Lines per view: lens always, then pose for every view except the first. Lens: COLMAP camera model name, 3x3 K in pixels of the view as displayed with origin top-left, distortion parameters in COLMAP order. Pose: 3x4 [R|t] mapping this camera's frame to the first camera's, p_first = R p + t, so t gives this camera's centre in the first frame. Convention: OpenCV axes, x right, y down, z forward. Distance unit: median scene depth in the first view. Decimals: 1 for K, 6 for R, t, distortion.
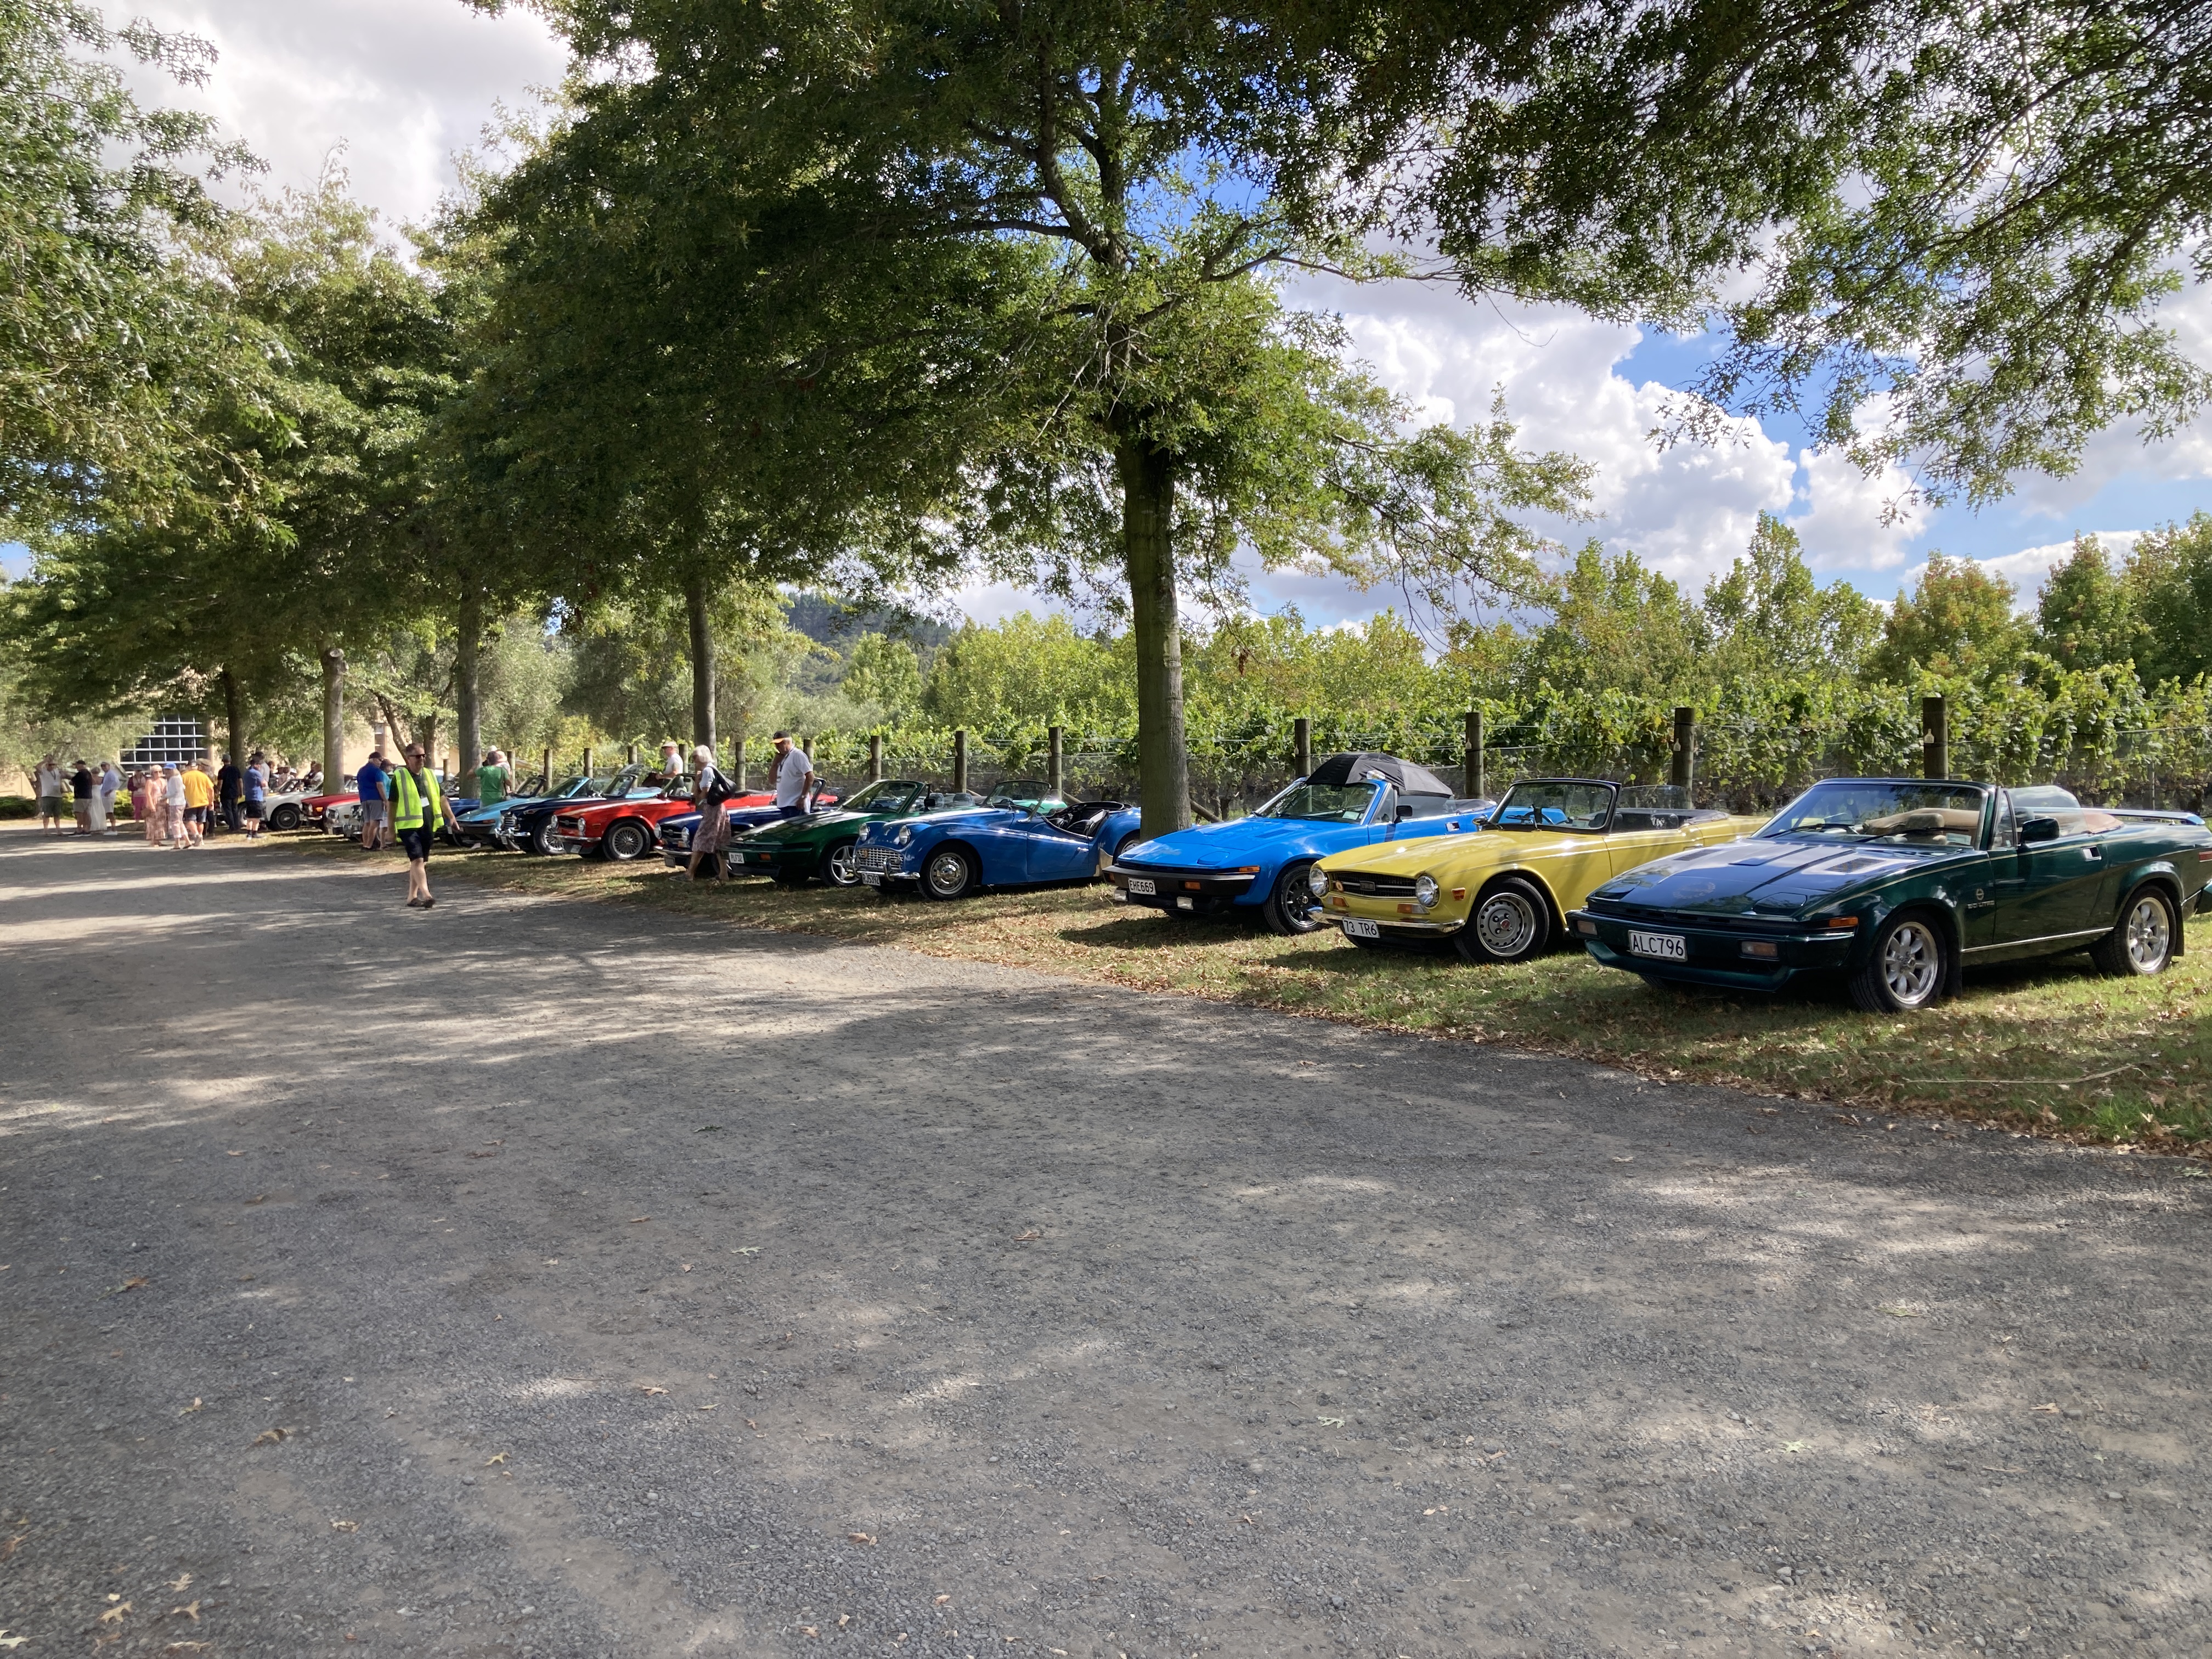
lens RADIAL K [[1837.3, 0, 1069.5], [0, 1837.3, 818.6], [0, 0, 1]] dist [0.032275, -0.043269]
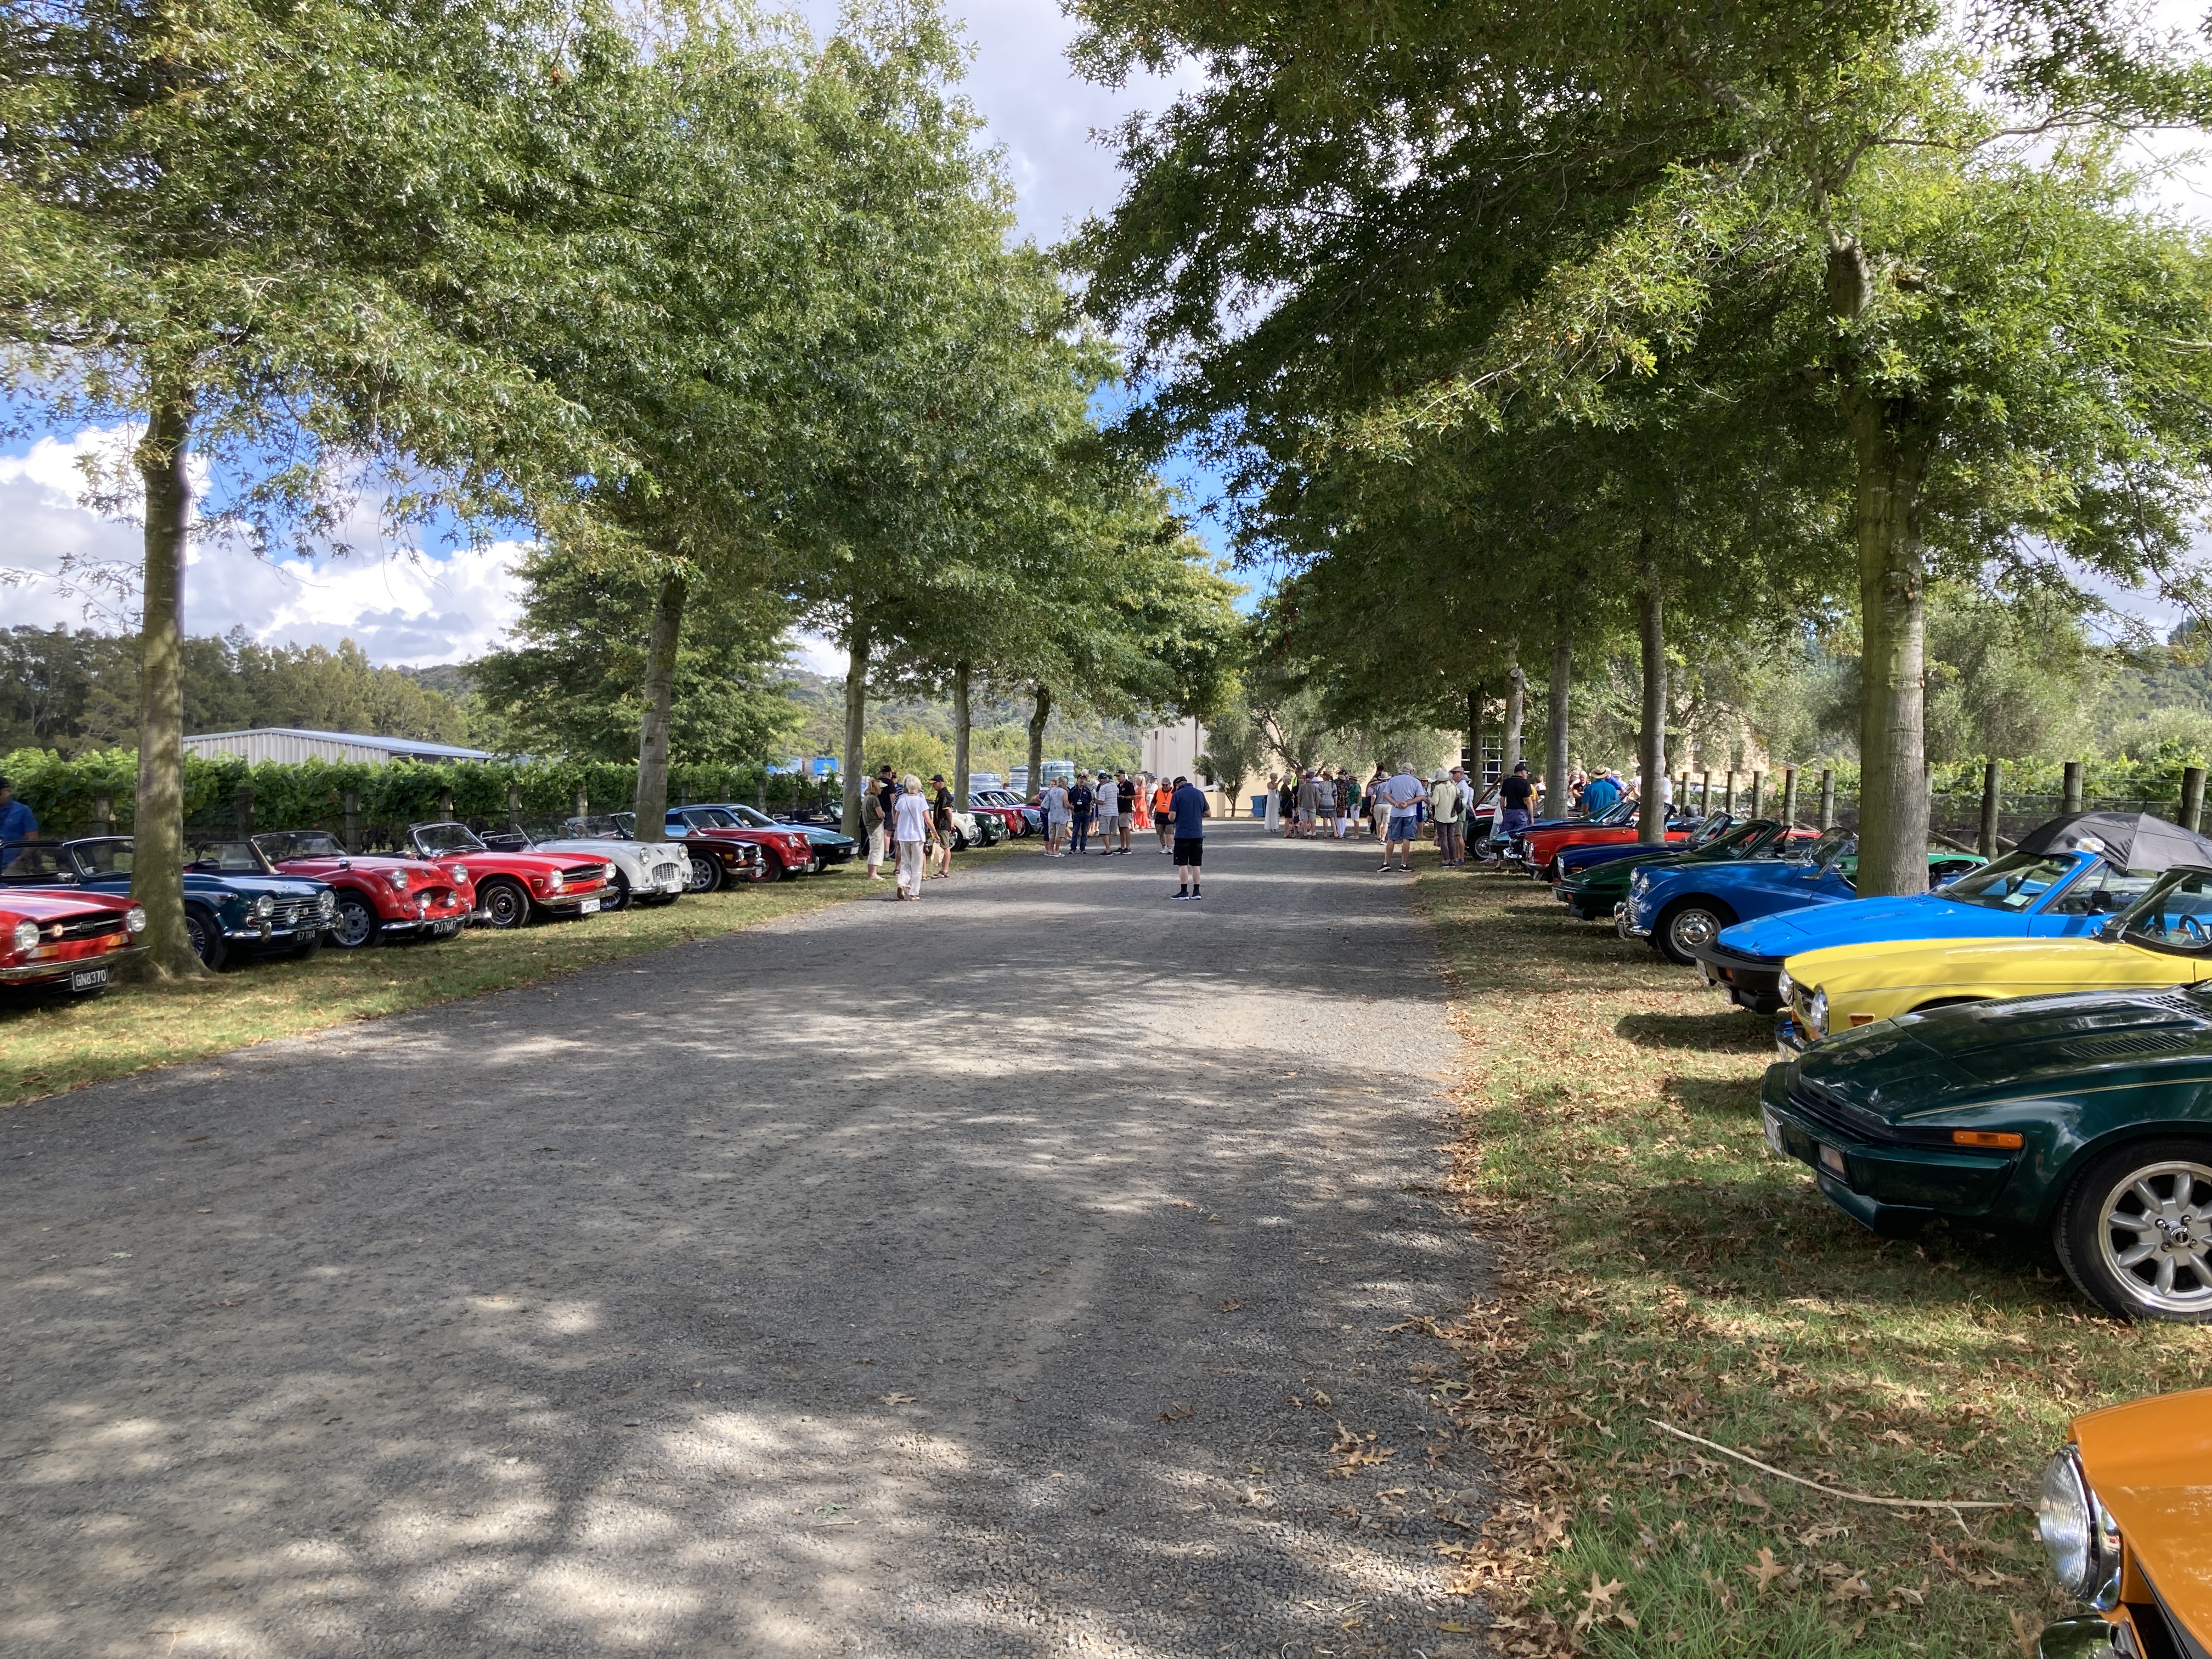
lens RADIAL K [[1814.7, 0, 1074.4], [0, 1814.7, 831.2], [0, 0, 1]] dist [0.014310, -0.001230]
pose [[0.739370, 0.053341, -0.671183, 0.418390], [-0.054562, 0.998325, 0.019235, -0.025739], [0.671085, 0.022399, 0.741042, 0.256715]]
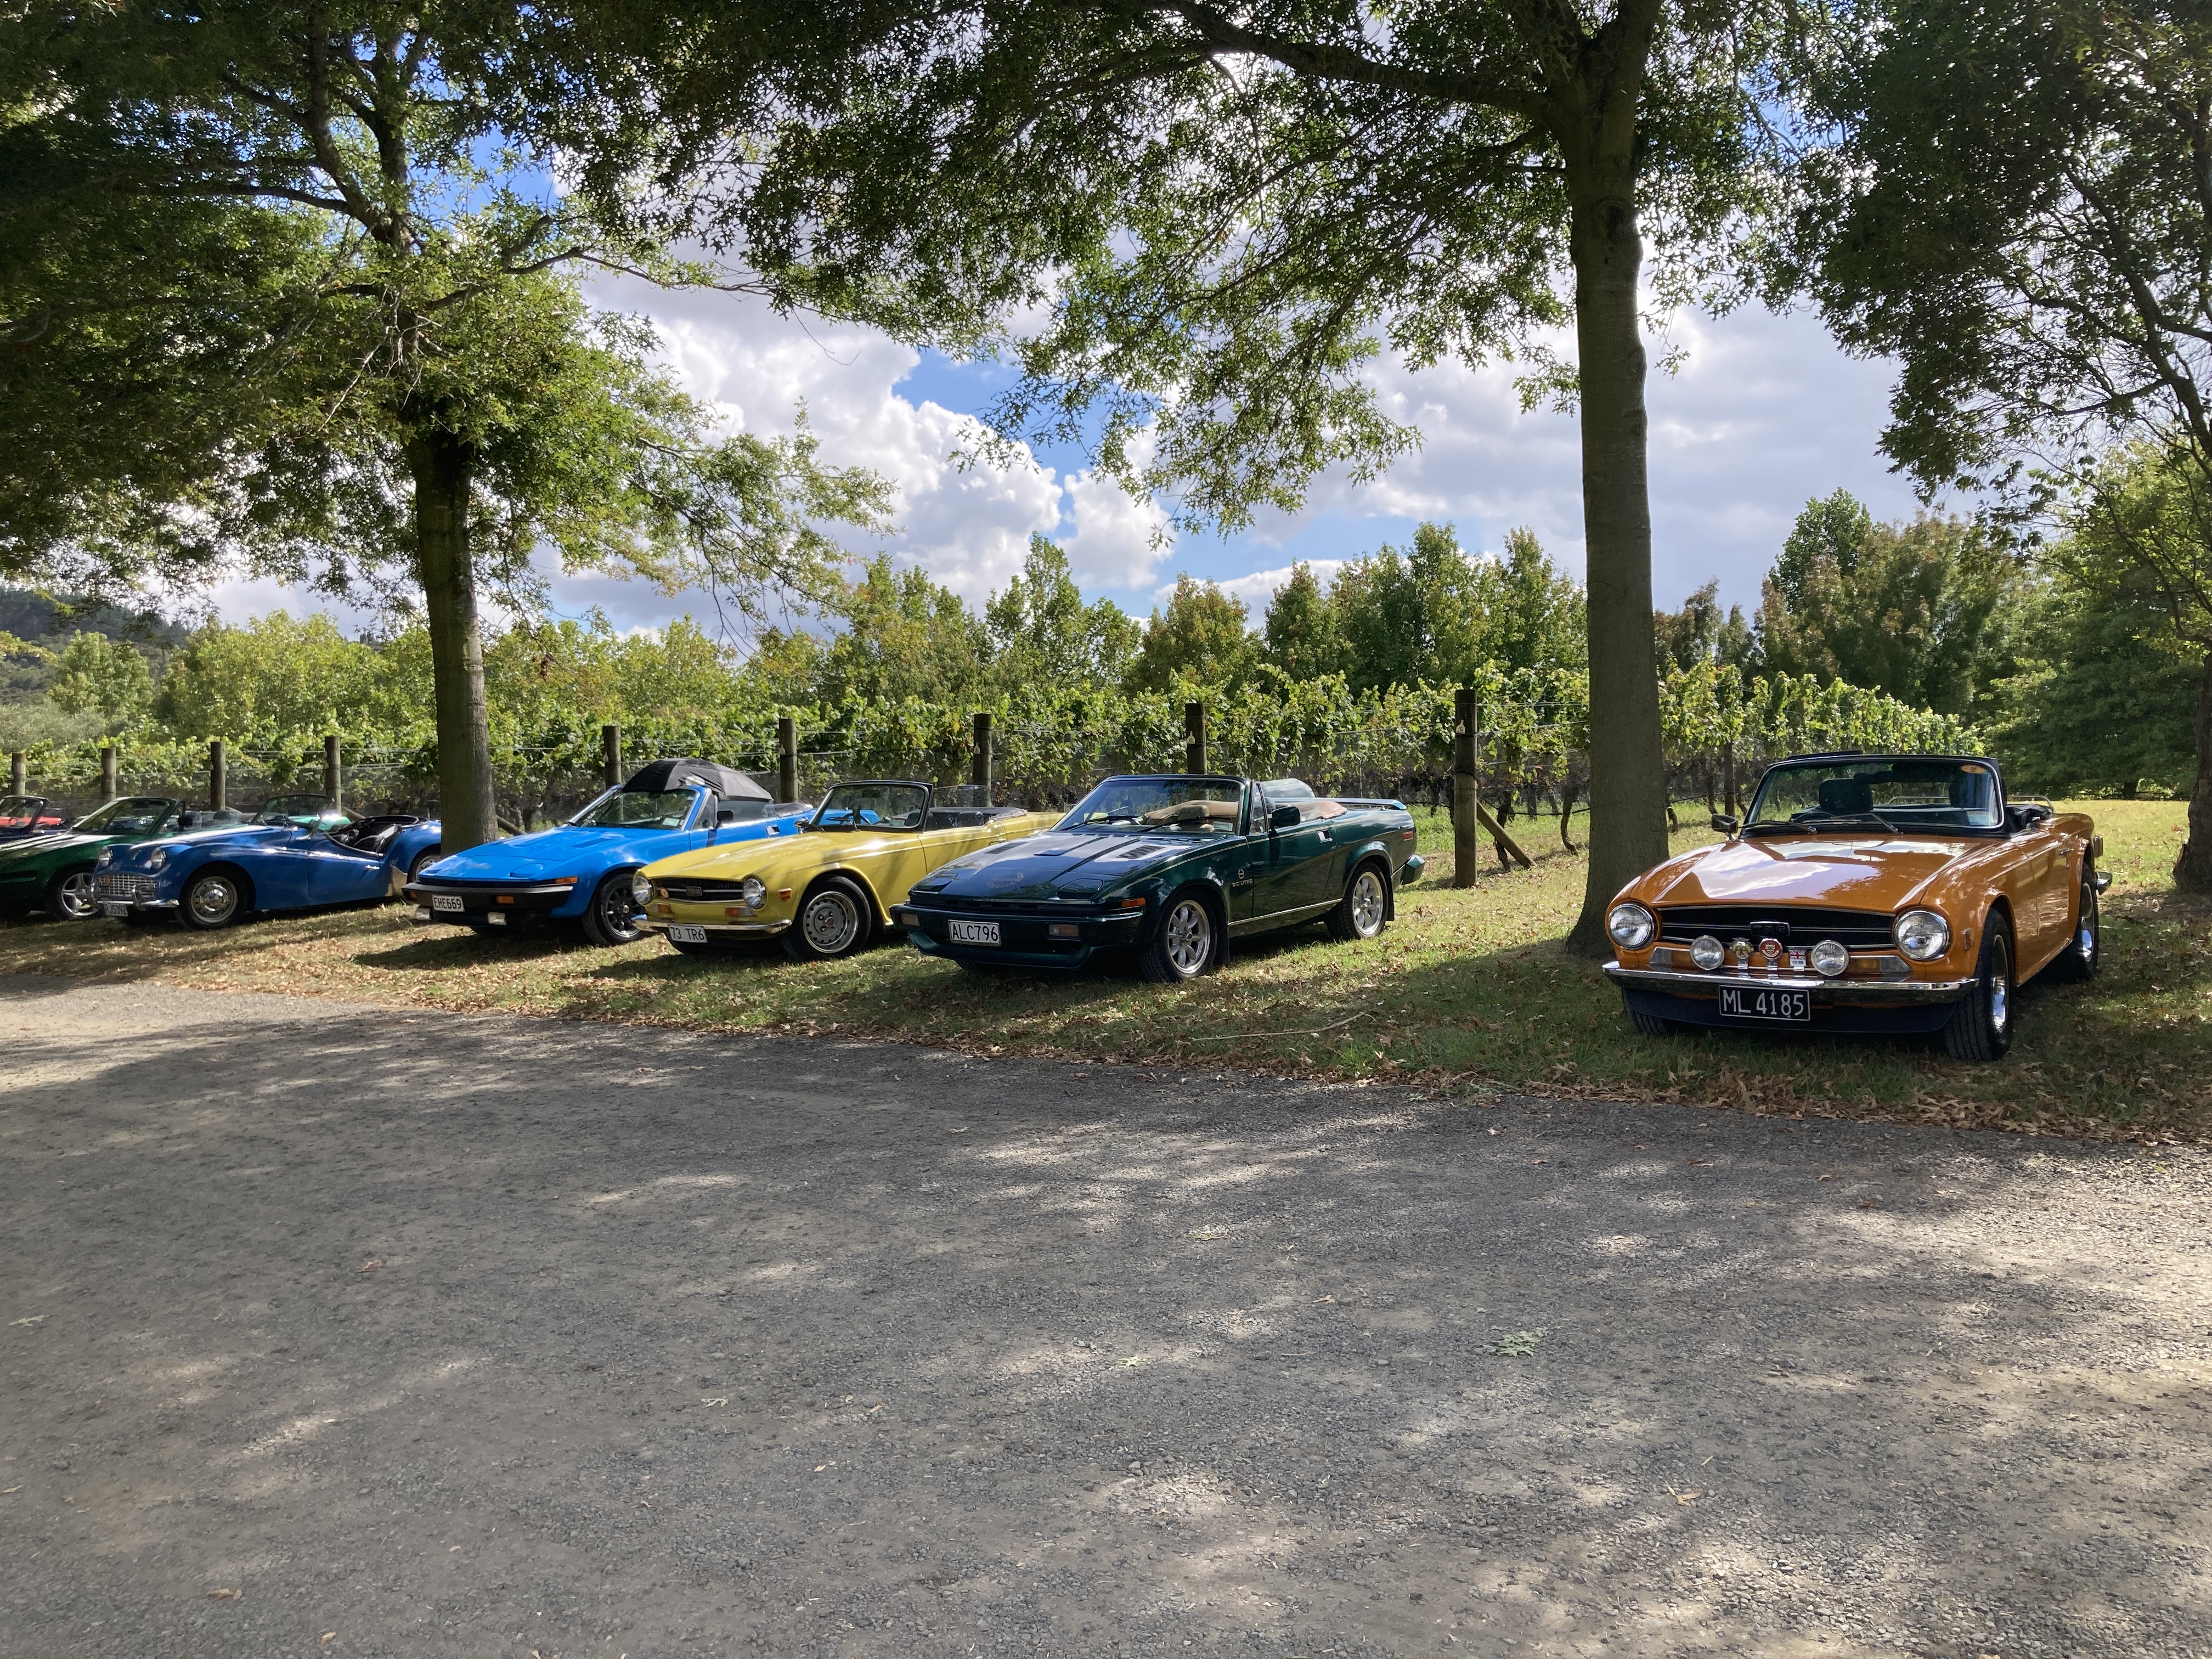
lens RADIAL K [[1836.2, 0, 1102.3], [0, 1836.2, 805.7], [0, 0, 1]] dist [0.080231, -0.172758]
pose [[0.923802, -0.023341, 0.382157, -0.013777], [0.027814, 0.999594, -0.006182, 0.002577], [-0.381858, 0.016341, 0.924077, -0.011471]]
